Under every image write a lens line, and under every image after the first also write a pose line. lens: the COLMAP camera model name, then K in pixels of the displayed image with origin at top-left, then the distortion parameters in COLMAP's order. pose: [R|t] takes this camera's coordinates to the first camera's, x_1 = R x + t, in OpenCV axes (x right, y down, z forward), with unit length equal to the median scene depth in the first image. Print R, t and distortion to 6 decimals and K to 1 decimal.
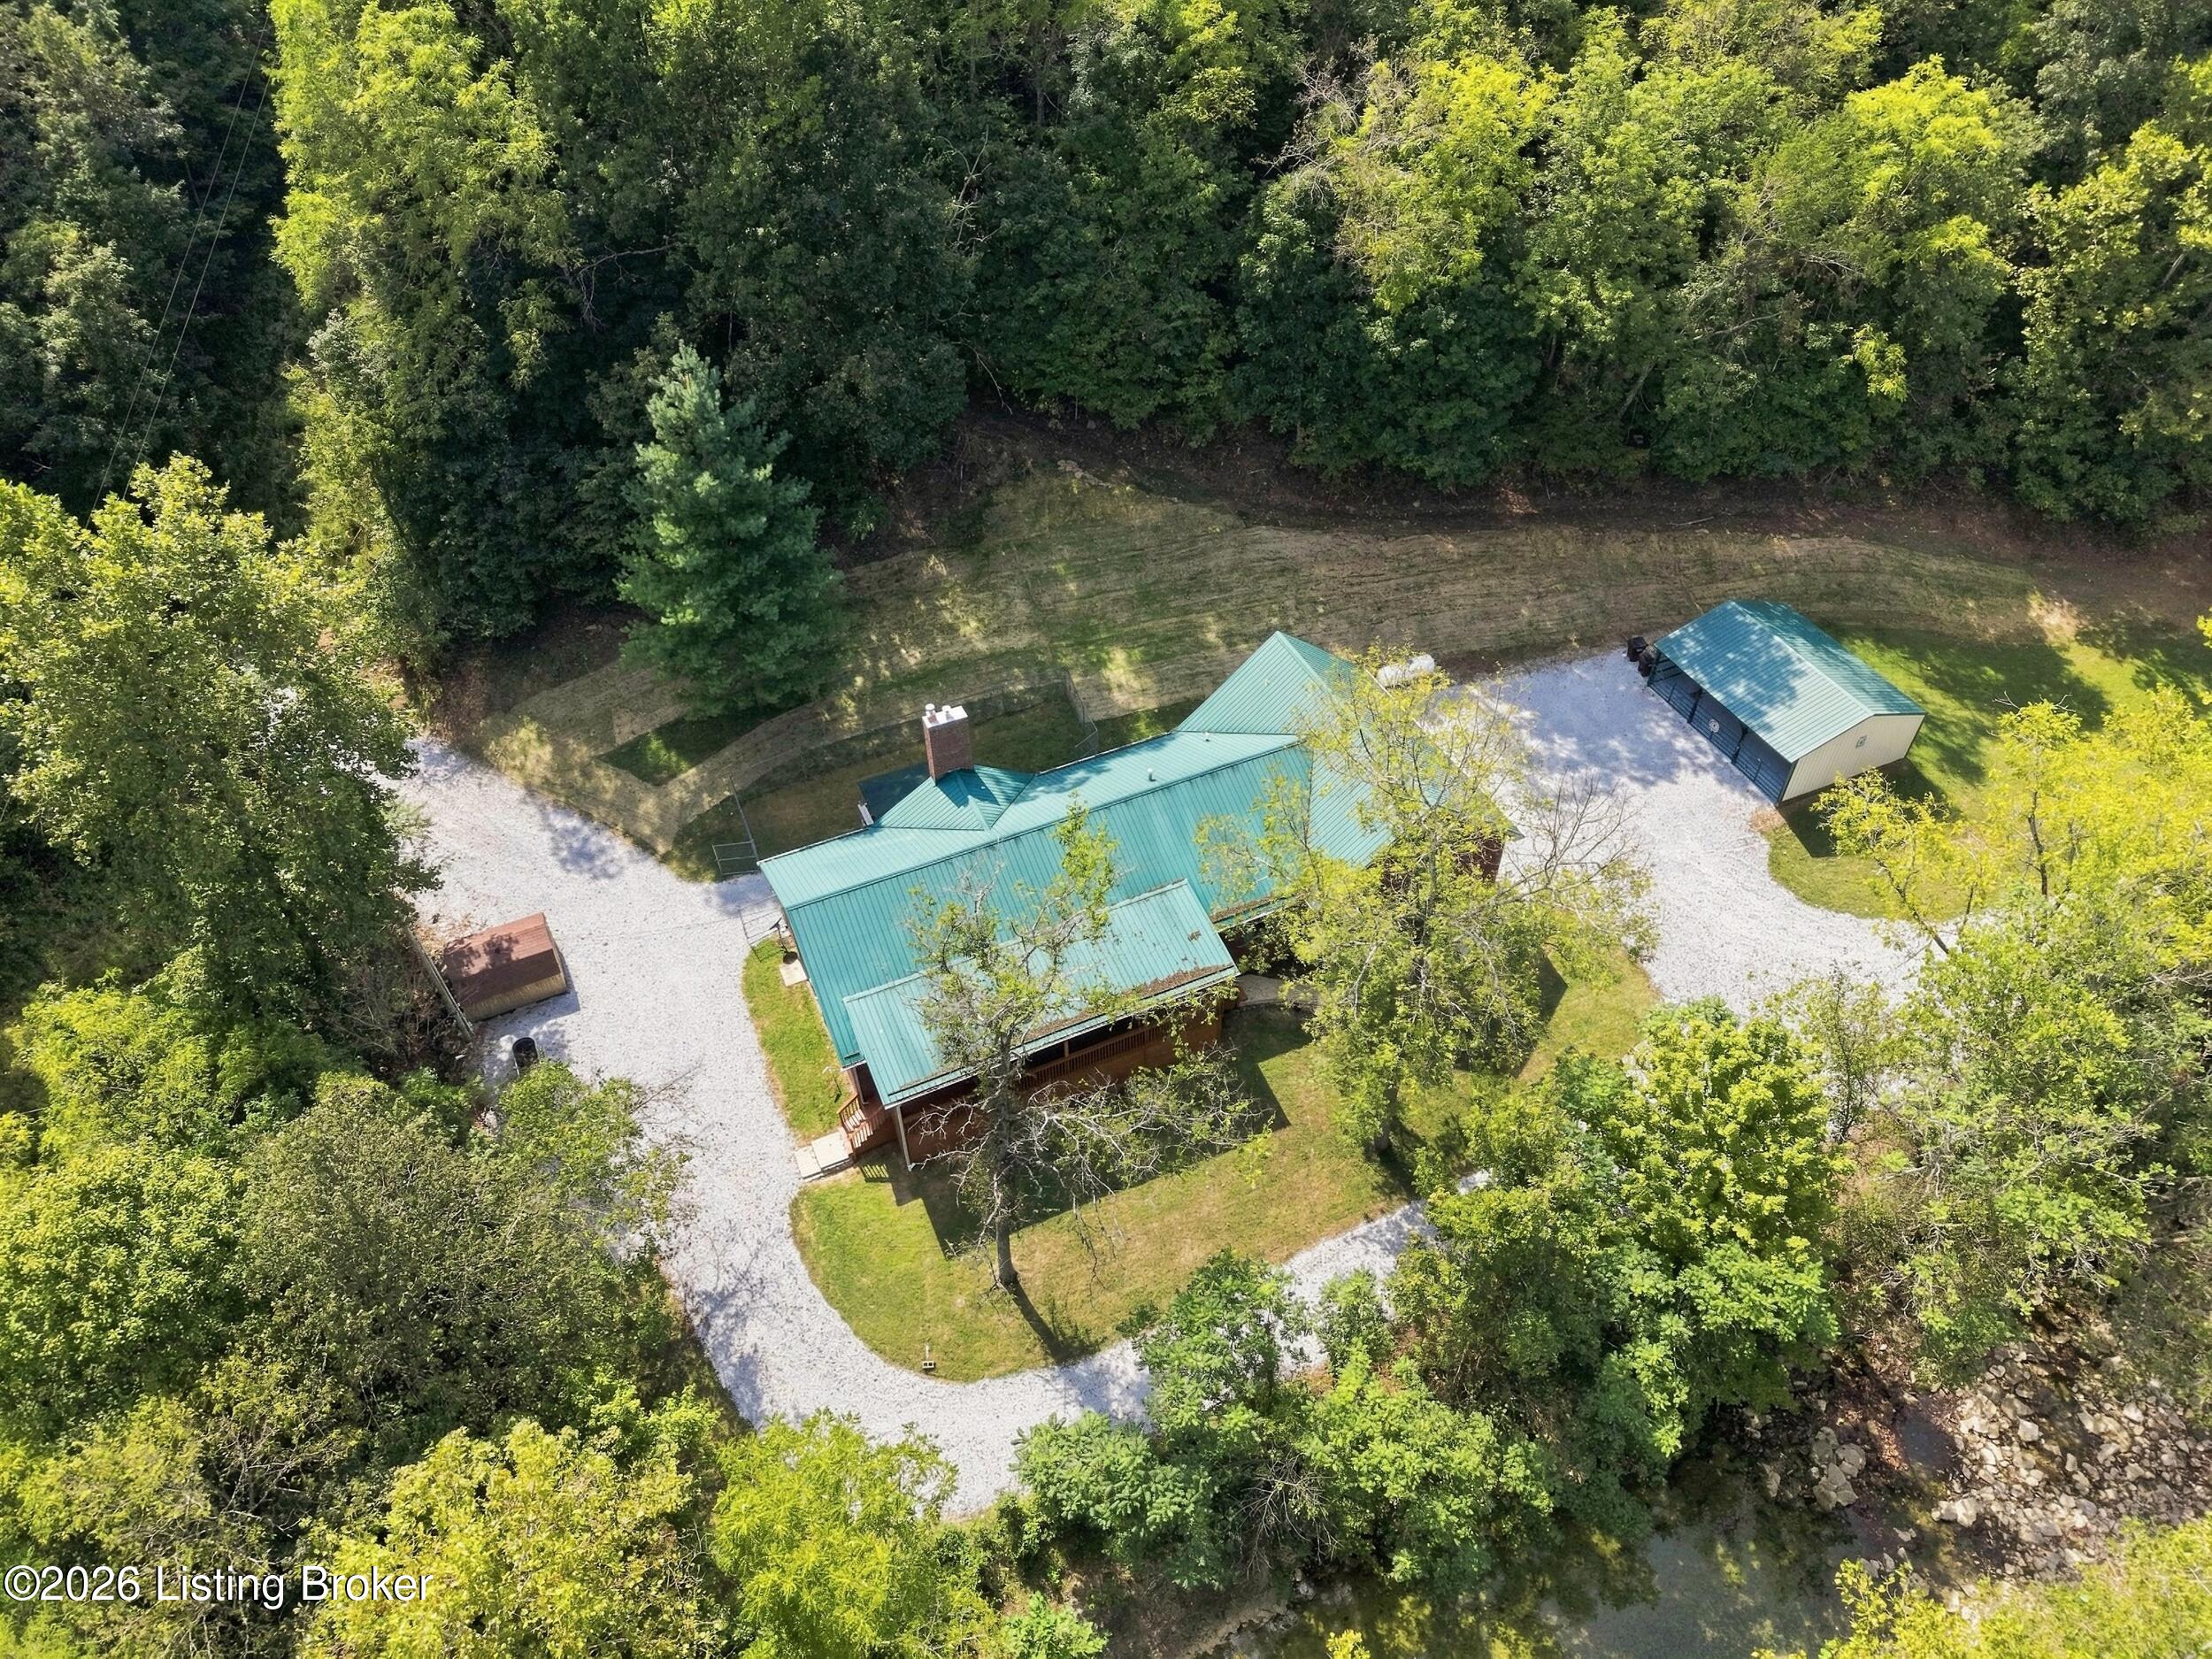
lens RADIAL K [[1488.6, 0, 1106.0], [0, 1488.6, 829.5], [0, 0, 1]] dist [0.015406, -0.009100]
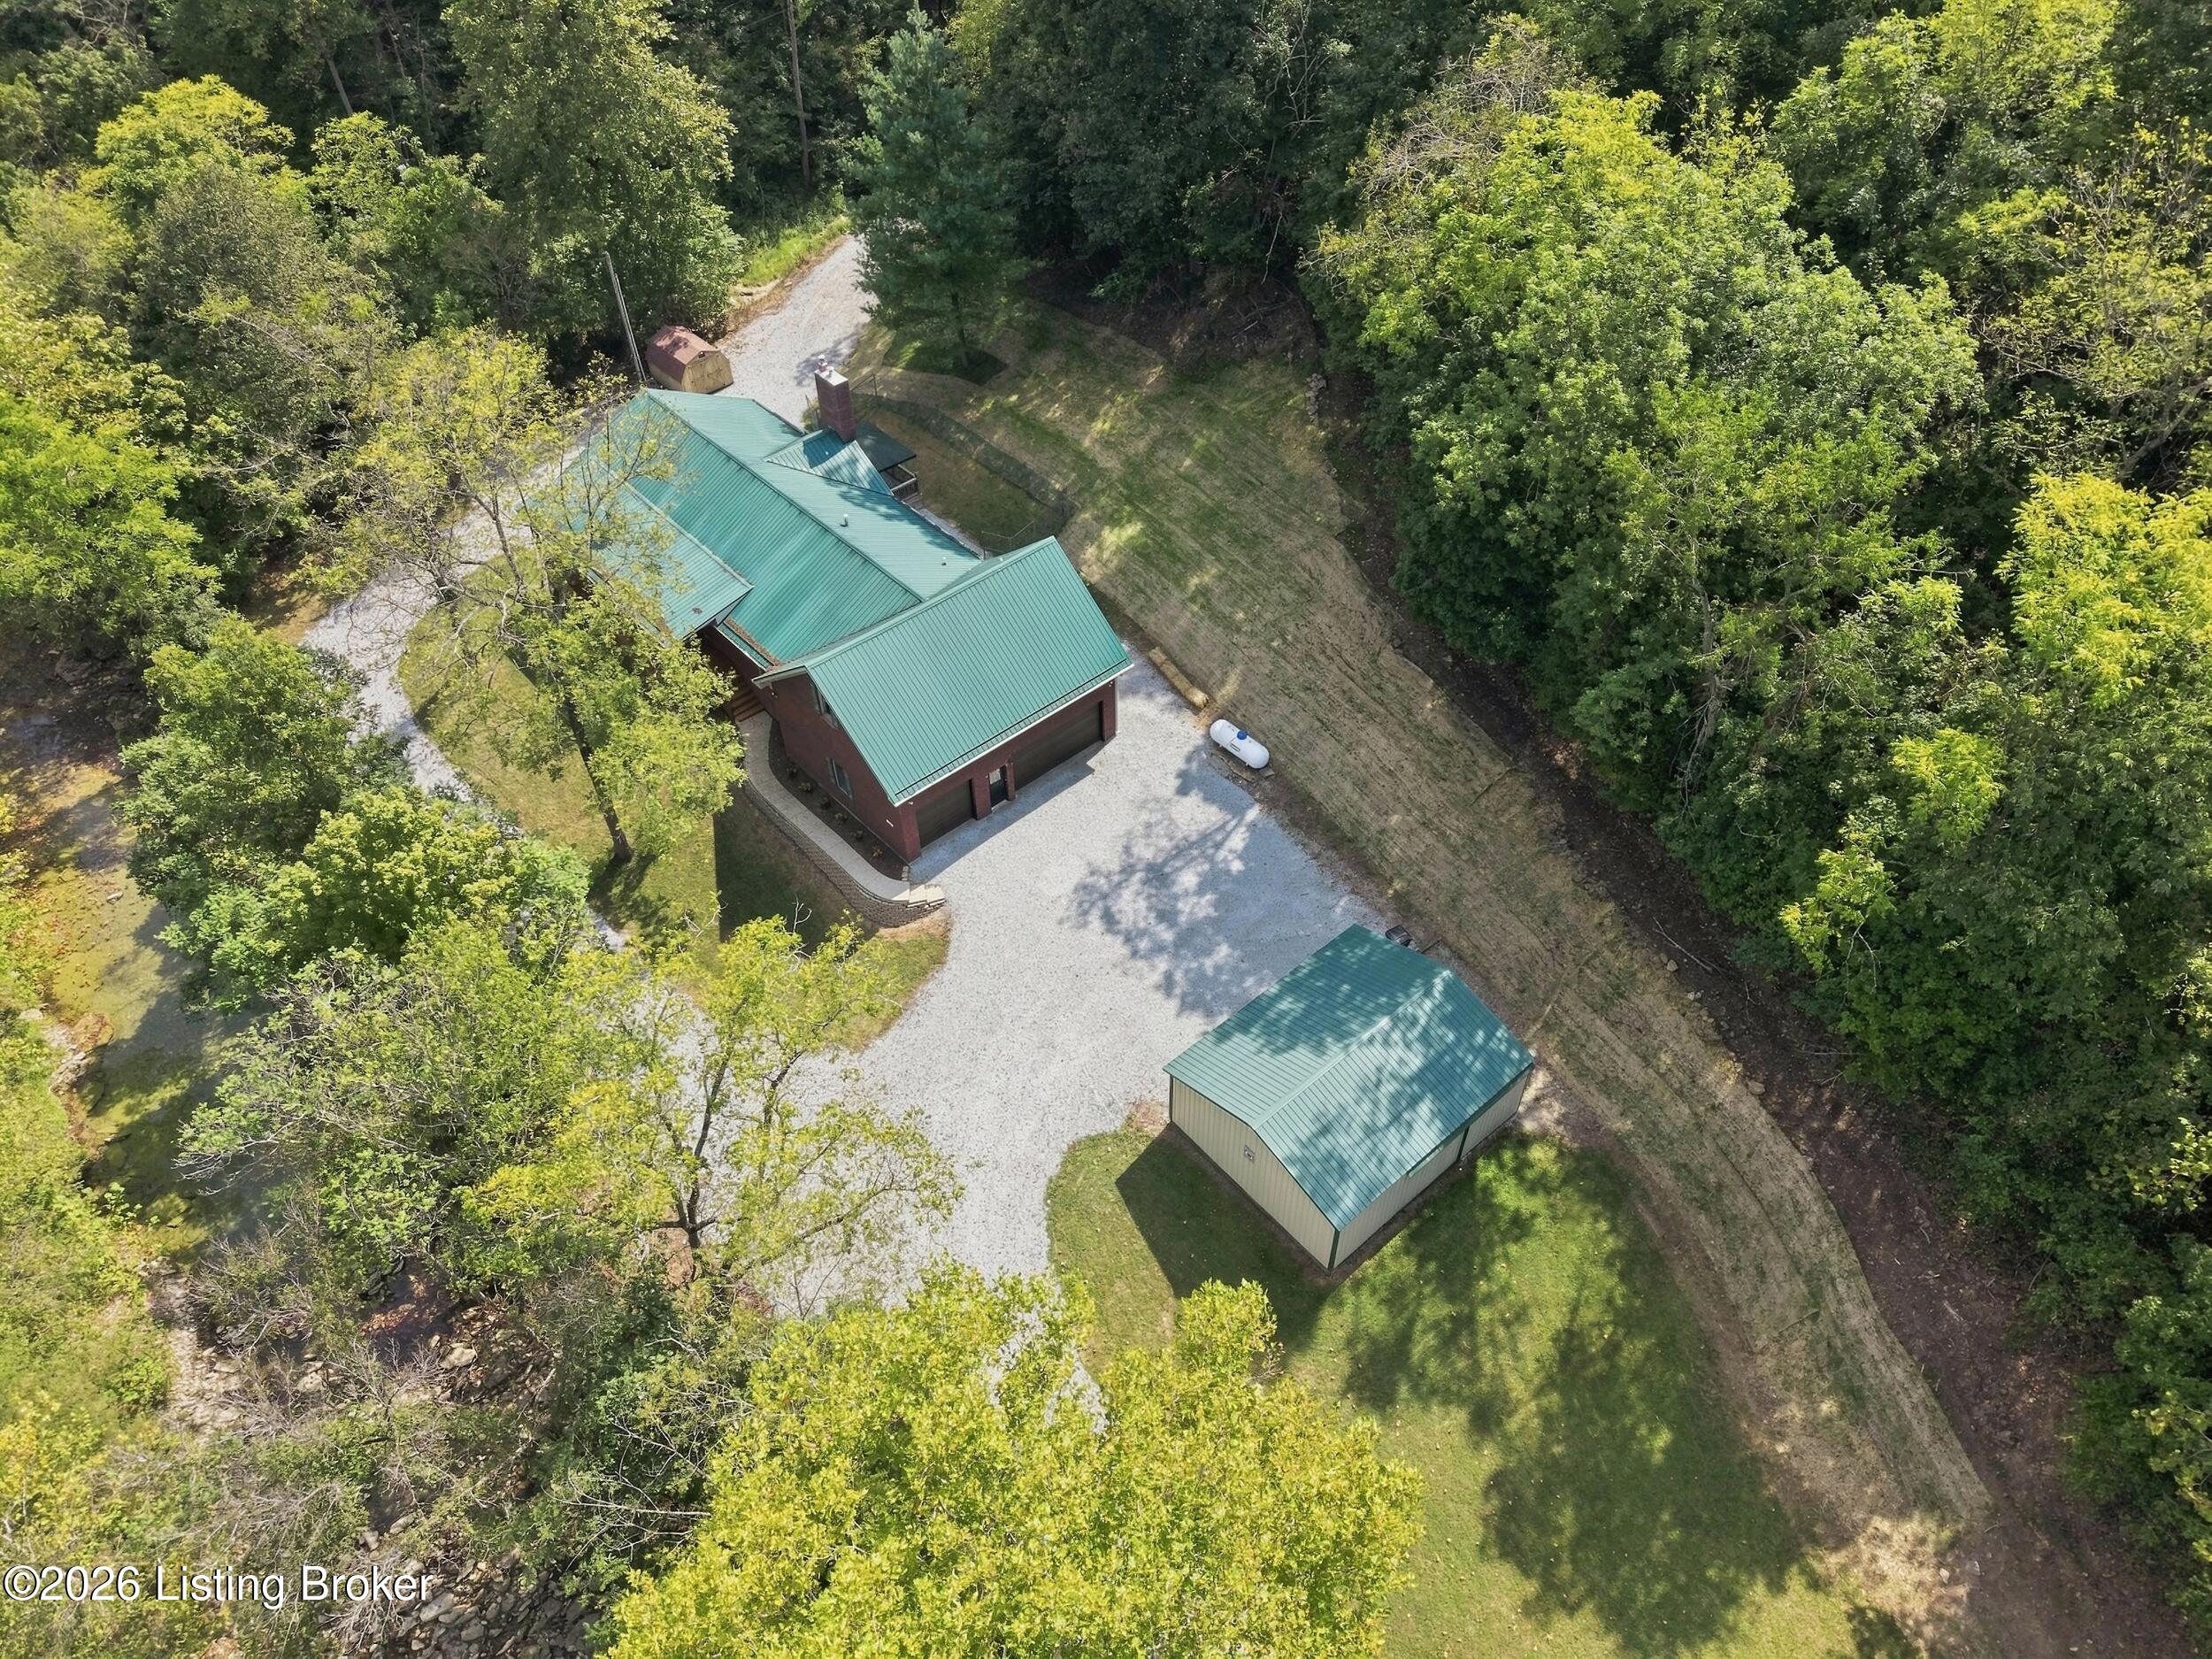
lens RADIAL K [[1488.6, 0, 1106.0], [0, 1488.6, 829.5], [0, 0, 1]] dist [0.015406, -0.009100]
pose [[0.296726, 0.704256, -0.644962, 0.806398], [-0.658156, 0.640178, 0.396236, -0.382471], [0.691942, 0.306912, 0.653468, 0.421614]]
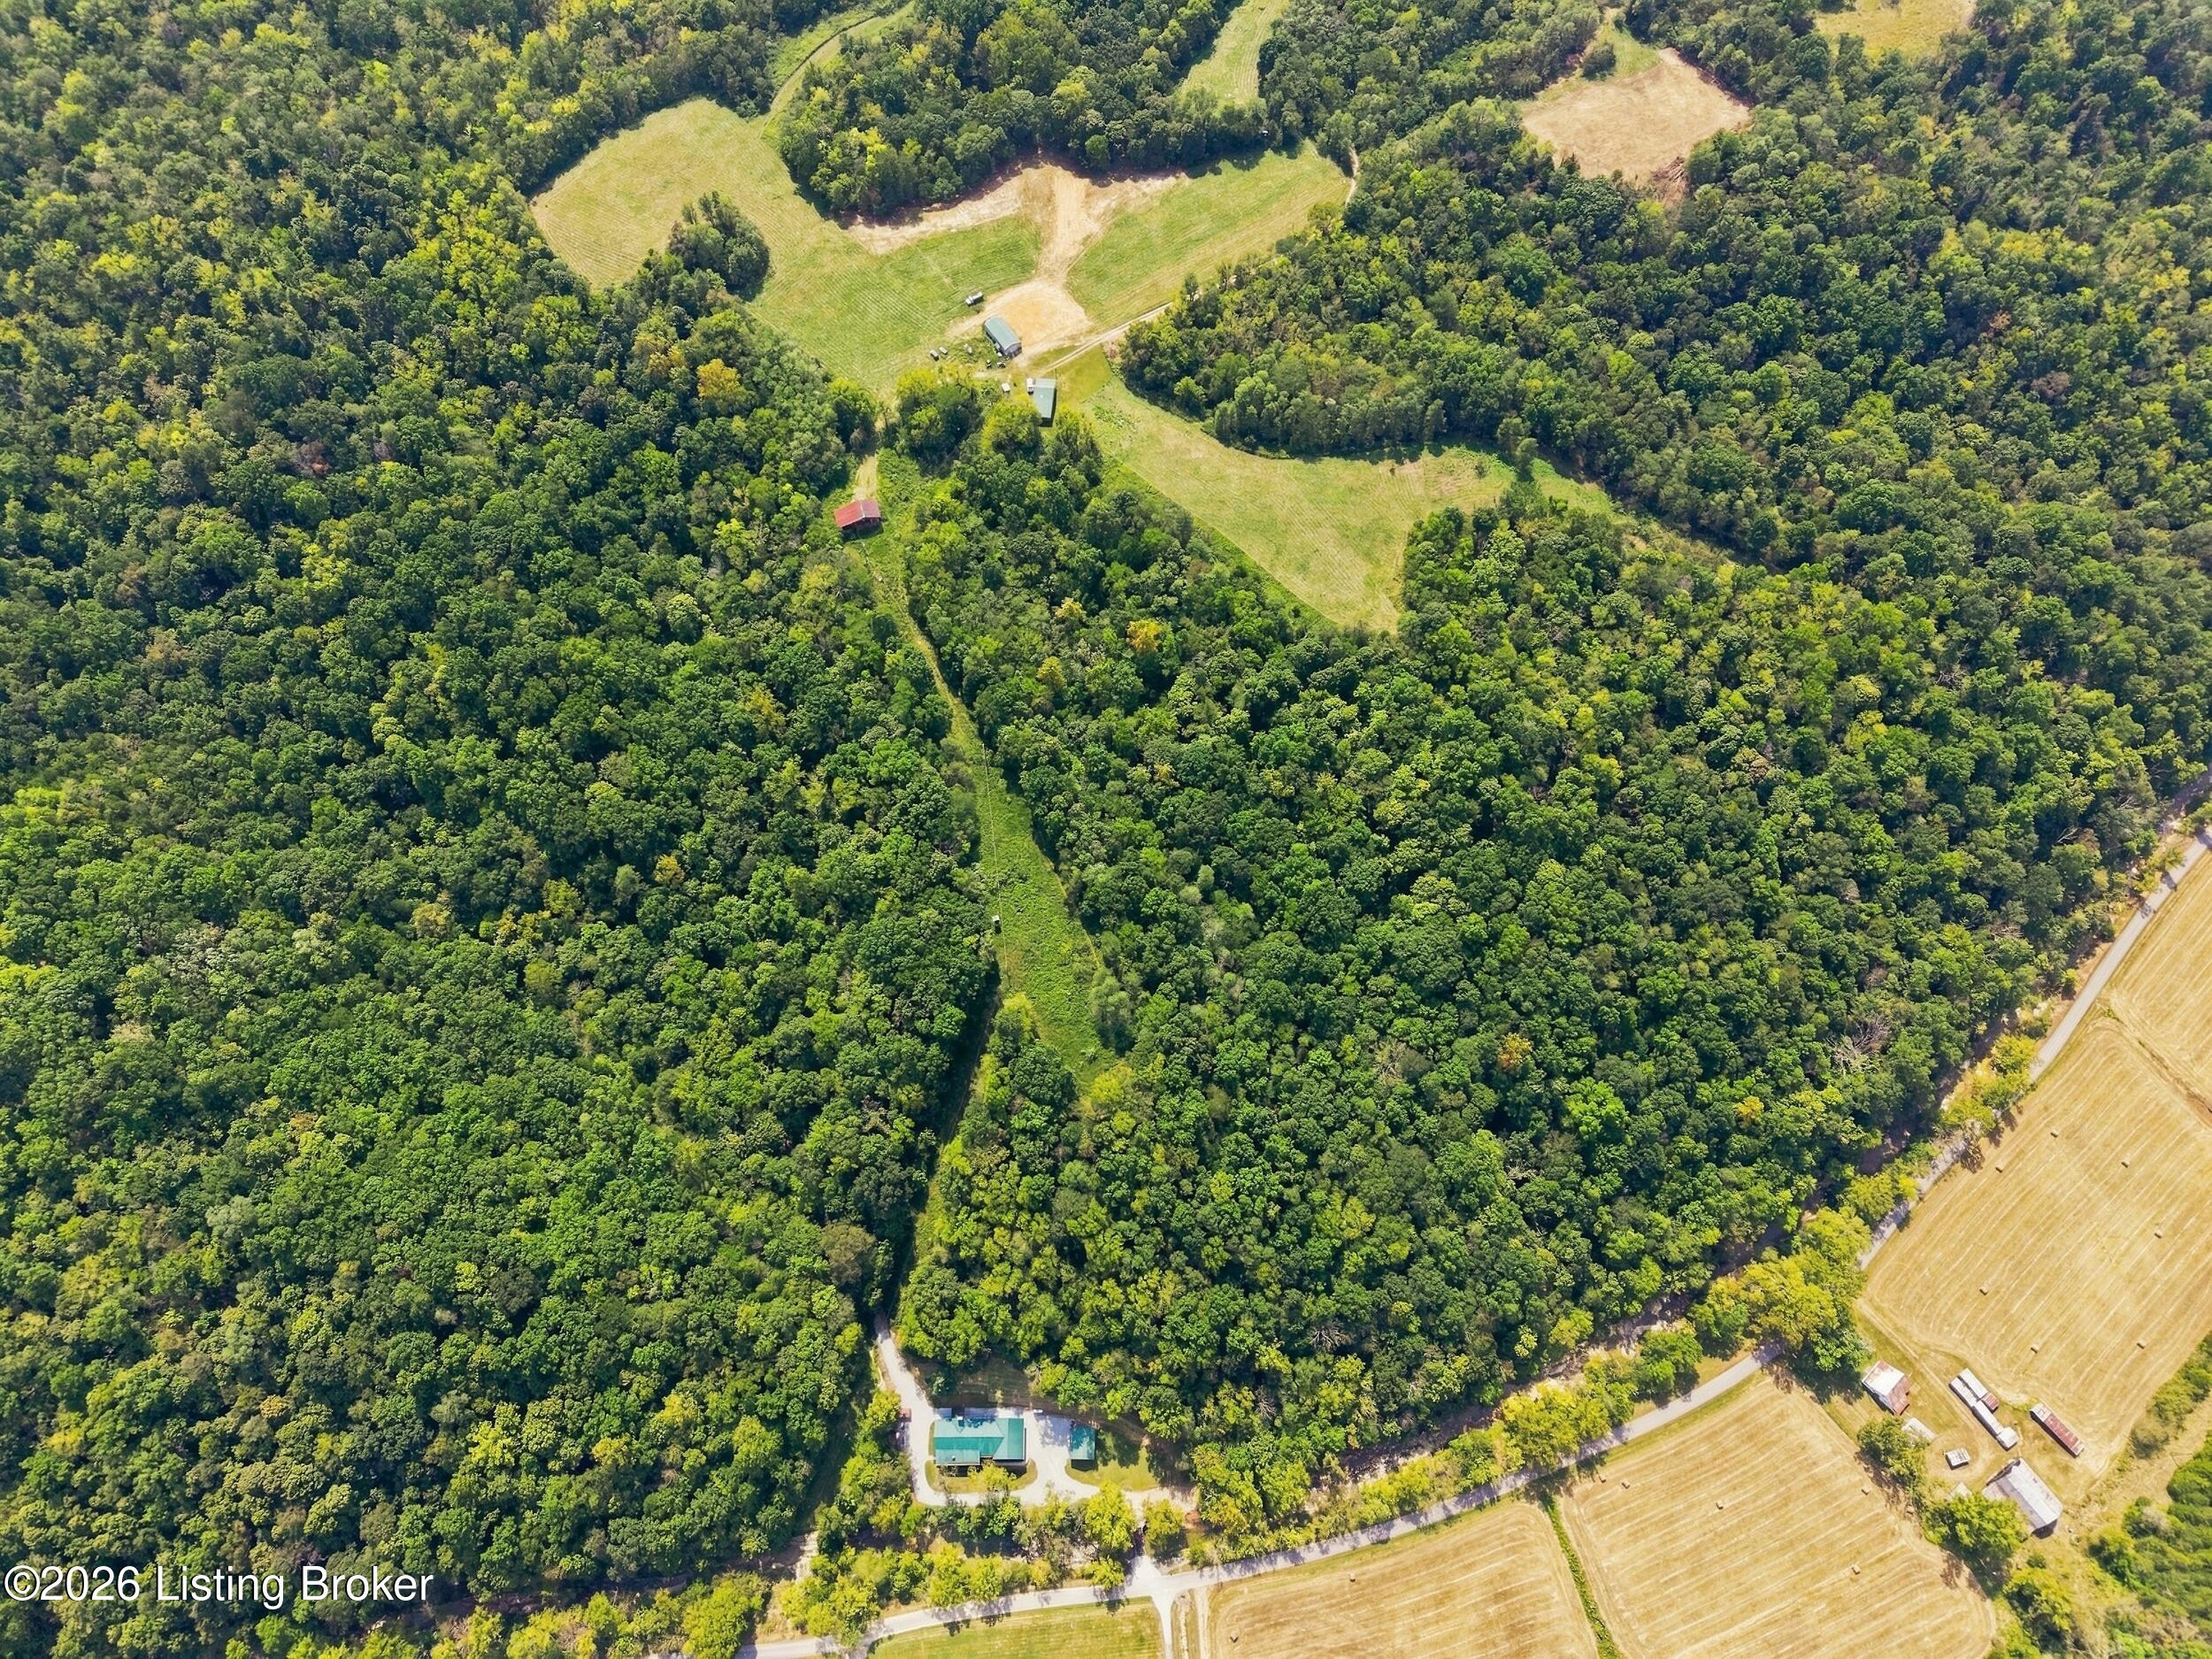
lens RADIAL K [[1488.6, 0, 1106.0], [0, 1488.6, 829.5], [0, 0, 1]] dist [0.015406, -0.009100]
pose [[0.908341, 0.382930, -0.168172, 0.629678], [-0.292348, 0.868895, 0.399443, -5.316259], [0.299082, -0.313665, 0.901201, -4.249621]]
